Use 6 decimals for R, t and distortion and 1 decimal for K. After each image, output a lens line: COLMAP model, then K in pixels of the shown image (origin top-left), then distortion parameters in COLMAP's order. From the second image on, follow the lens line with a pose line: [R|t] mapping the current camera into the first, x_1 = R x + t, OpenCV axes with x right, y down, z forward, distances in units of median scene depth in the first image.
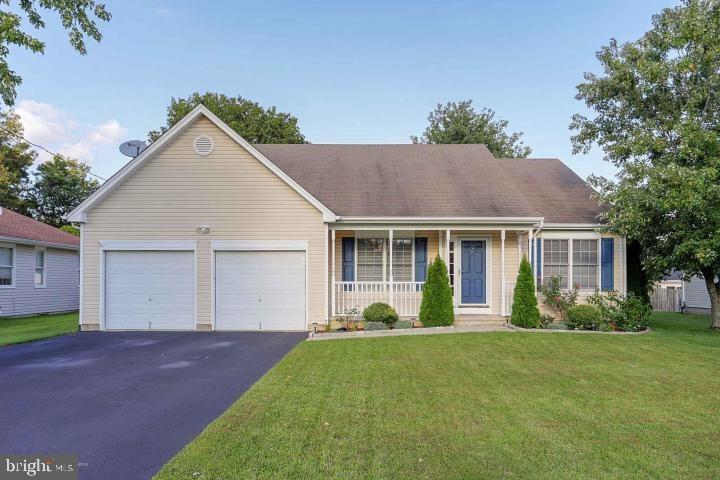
lens RADIAL K [[629.5, 0, 365.3], [0, 629.5, 270.1], [0, 0, 1]] dist [-0.018668, 0.001318]
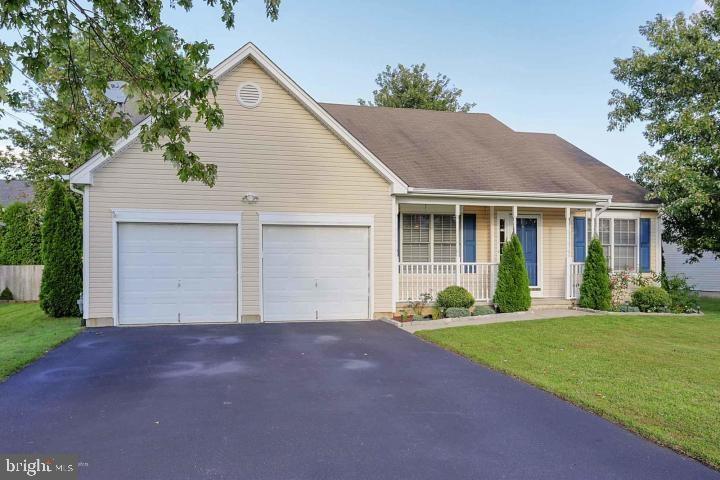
lens RADIAL K [[693.4, 0, 404.9], [0, 693.4, 261.8], [0, 0, 1]] dist [-0.004606, 0.000000]
pose [[0.956158, 0.000742, 0.292850, -0.318523], [-0.006045, 0.999834, 0.017204, 0.000807], [-0.292788, -0.018220, 0.956004, 0.078320]]
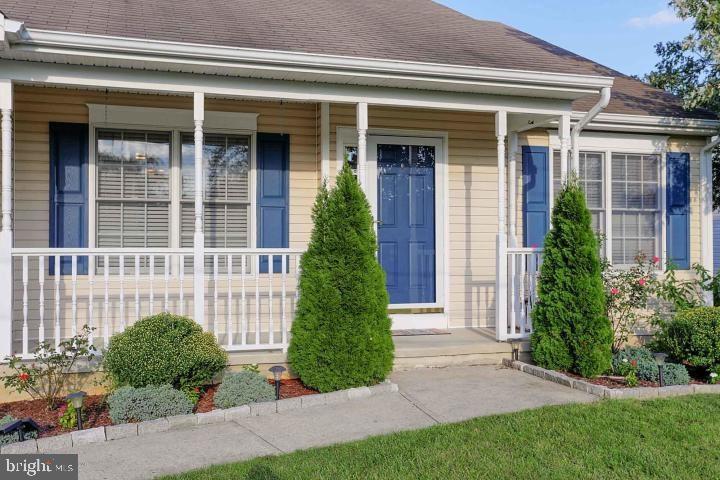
lens RADIAL K [[751.6, 0, 367.0], [0, 751.6, 237.3], [0, 0, 1]] dist [0.041006, 0.000000]
pose [[0.955135, 0.003336, 0.296151, 0.007910], [-0.004420, 0.999986, 0.002991, 0.010953], [-0.296136, -0.004166, 0.955137, 0.591946]]
